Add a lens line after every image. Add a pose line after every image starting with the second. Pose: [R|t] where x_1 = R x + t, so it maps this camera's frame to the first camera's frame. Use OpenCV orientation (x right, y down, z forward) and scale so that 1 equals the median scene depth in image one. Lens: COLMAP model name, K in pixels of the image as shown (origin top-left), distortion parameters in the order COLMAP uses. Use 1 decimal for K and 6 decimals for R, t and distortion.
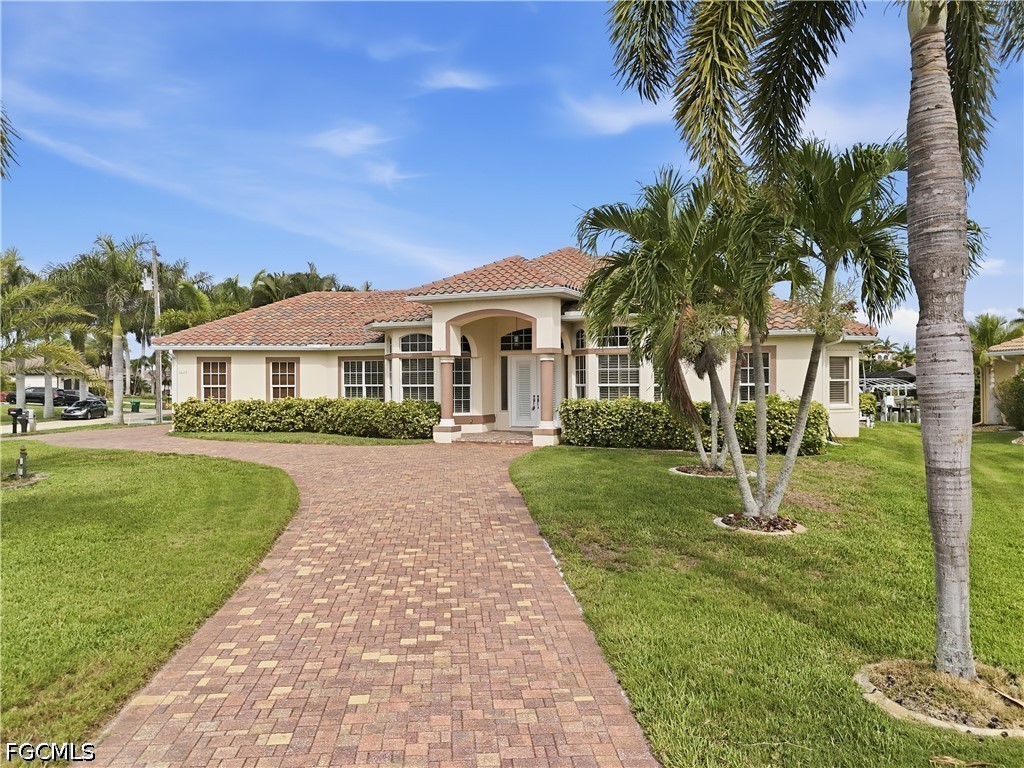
lens RADIAL K [[766.3, 0, 505.9], [0, 766.3, 384.2], [0, 0, 1]] dist [0.032811, -0.022022]
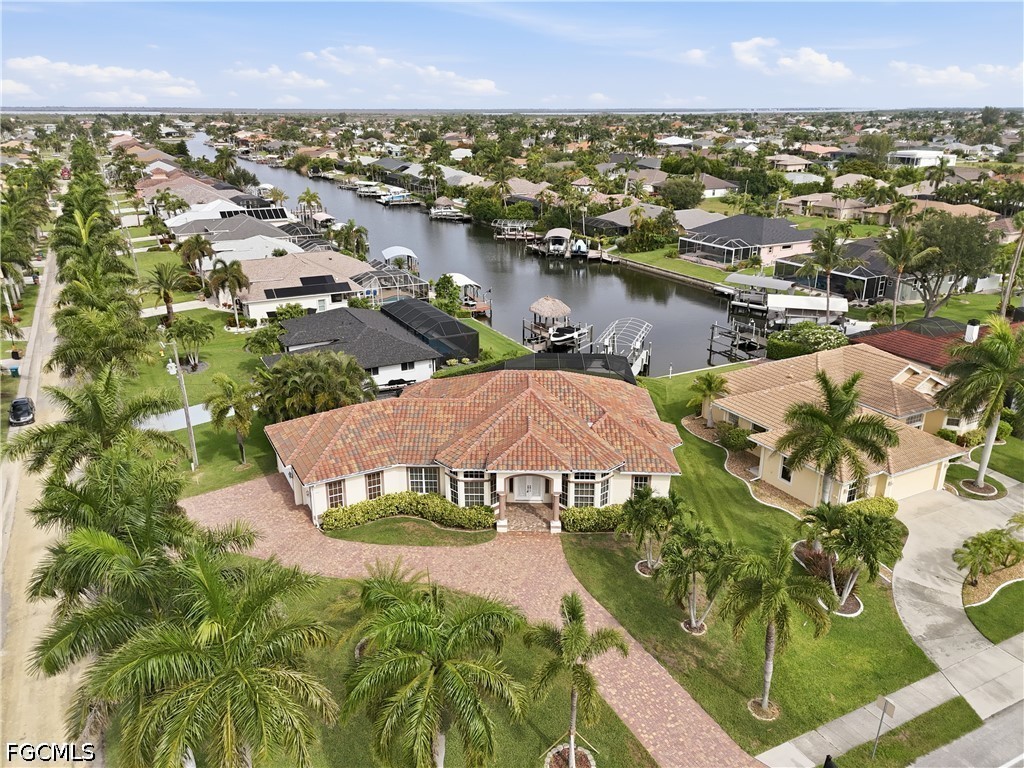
lens RADIAL K [[766.3, 0, 513.4], [0, 766.3, 381.4], [0, 0, 1]] dist [0.032811, -0.022022]
pose [[0.918684, -0.131657, 0.372405, -0.690237], [-0.000050, 0.942777, 0.333424, -0.887609], [-0.394993, -0.306330, 0.866108, -0.589771]]
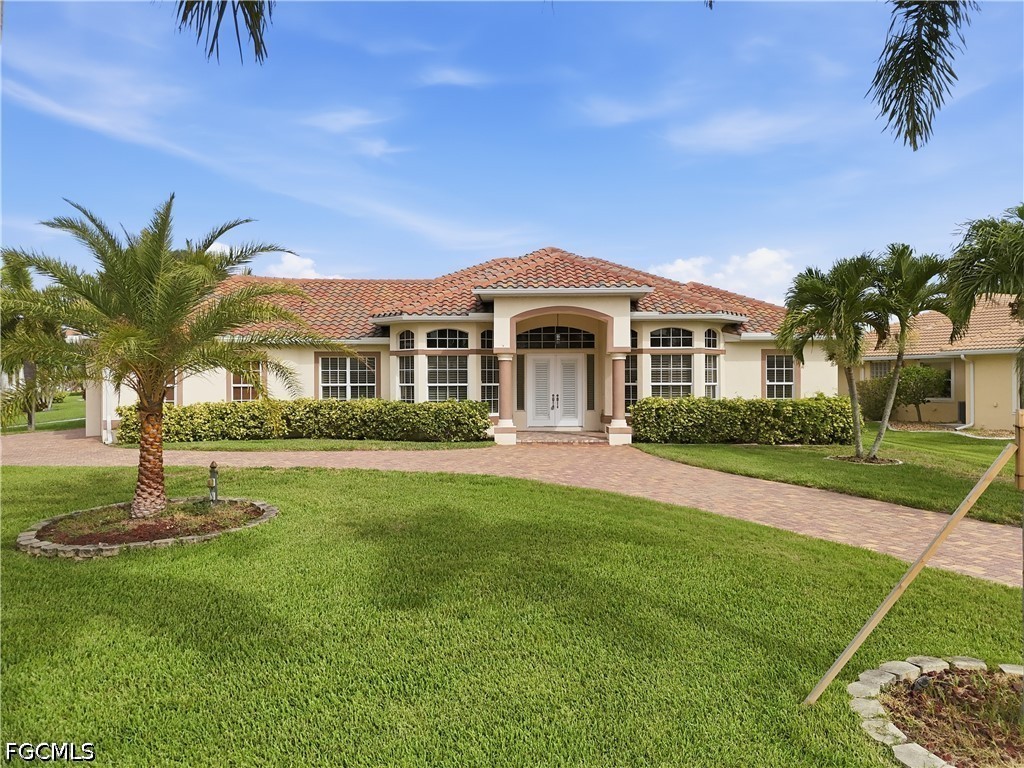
lens RADIAL K [[766.3, 0, 509.1], [0, 766.3, 384.9], [0, 0, 1]] dist [0.032811, -0.022022]
pose [[0.910385, 0.000086, 0.413761, -0.428732], [0.000063, 1.000000, -0.000347, 0.002463], [-0.413761, 0.000342, 0.910385, 0.121300]]
